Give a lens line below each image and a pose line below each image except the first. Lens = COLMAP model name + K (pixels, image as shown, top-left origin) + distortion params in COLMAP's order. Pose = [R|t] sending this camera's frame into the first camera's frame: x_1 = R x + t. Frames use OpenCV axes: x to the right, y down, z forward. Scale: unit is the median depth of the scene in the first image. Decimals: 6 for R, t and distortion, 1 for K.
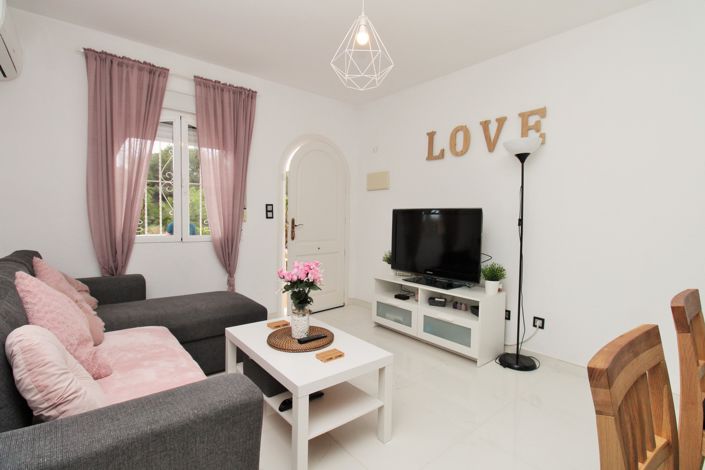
lens RADIAL K [[336.0, 0, 351.4], [0, 336.0, 233.5], [0, 0, 1]] dist [-0.011477, -0.004629]
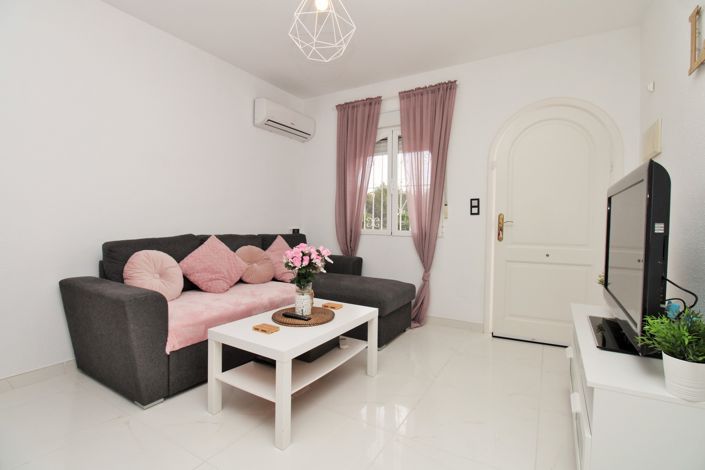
lens RADIAL K [[336.0, 0, 351.3], [0, 336.0, 235.3], [0, 0, 1]] dist [-0.011477, -0.004629]
pose [[0.334494, 0.030538, -0.941903, 0.574277], [-0.041757, 0.998973, 0.017559, 0.008632], [0.941472, 0.033457, 0.335426, 0.463884]]
